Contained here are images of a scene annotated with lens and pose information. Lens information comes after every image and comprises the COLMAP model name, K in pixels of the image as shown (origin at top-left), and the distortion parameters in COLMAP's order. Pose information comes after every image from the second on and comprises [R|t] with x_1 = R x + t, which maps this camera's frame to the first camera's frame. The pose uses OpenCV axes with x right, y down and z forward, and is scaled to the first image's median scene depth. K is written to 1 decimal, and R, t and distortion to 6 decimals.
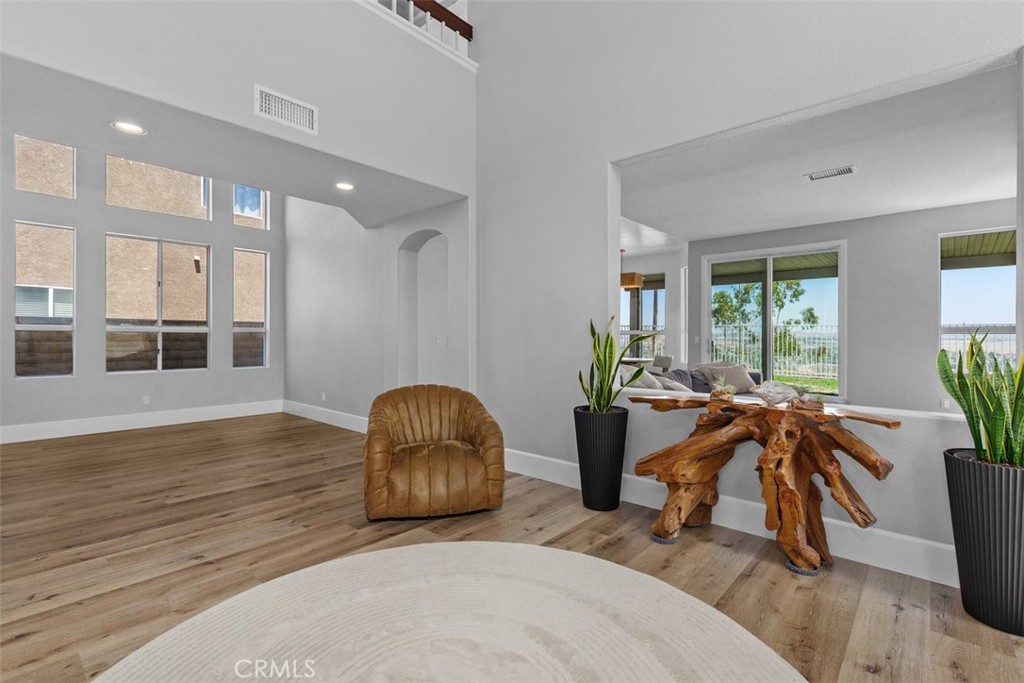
lens RADIAL K [[471.7, 0, 508.2], [0, 471.7, 338.1], [0, 0, 1]] dist [0.000669, -0.000195]
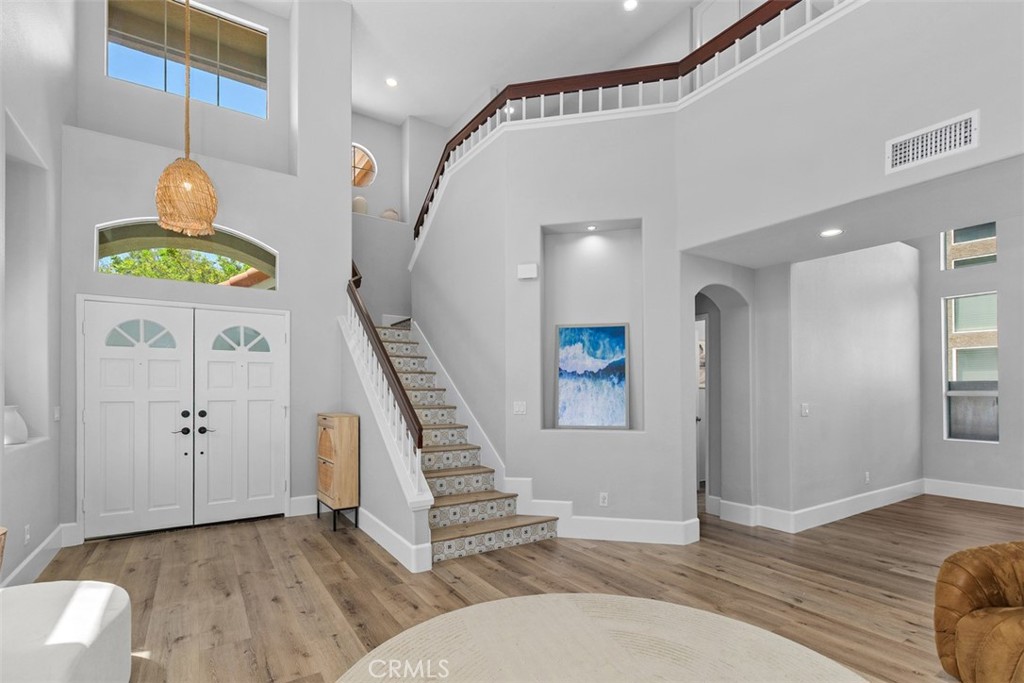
lens RADIAL K [[471.7, 0, 494.0], [0, 471.7, 378.5], [0, 0, 1]] dist [0.000669, -0.000195]
pose [[-0.267887, -0.024666, -0.963134, 0.545060], [-0.005020, 0.999694, -0.024206, -0.039751], [0.963437, -0.001649, -0.267929, 0.476936]]
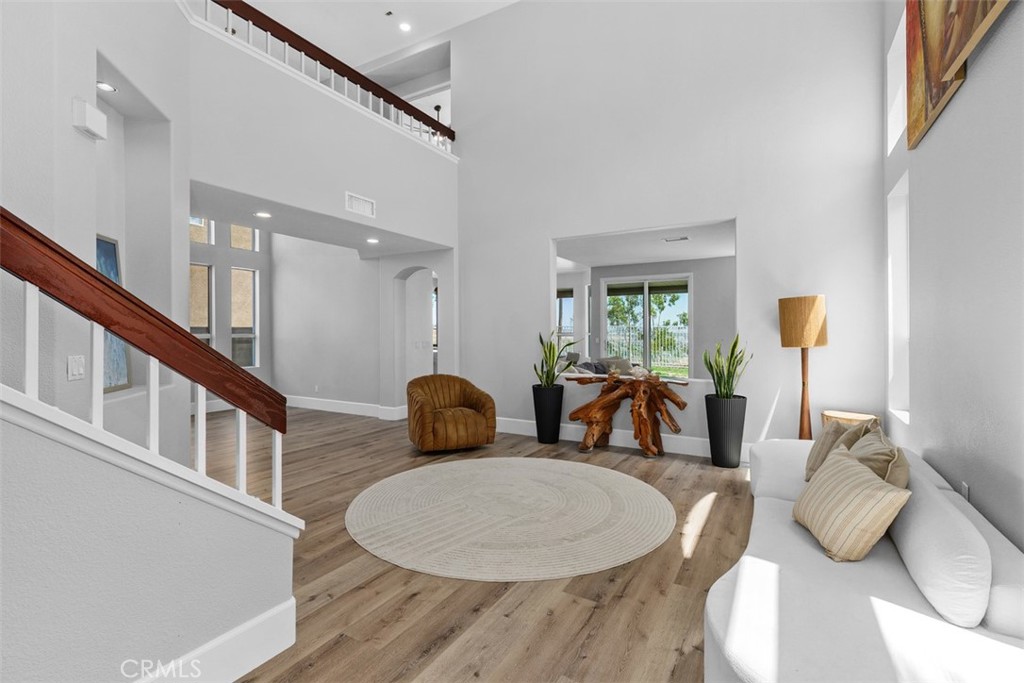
lens RADIAL K [[471.7, 0, 507.7], [0, 471.7, 335.3], [0, 0, 1]] dist [0.000669, -0.000195]
pose [[0.980176, -0.006042, 0.198036, -0.300861], [0.005810, 0.999982, 0.001753, -0.038119], [-0.198043, -0.000568, 0.980193, -0.686330]]
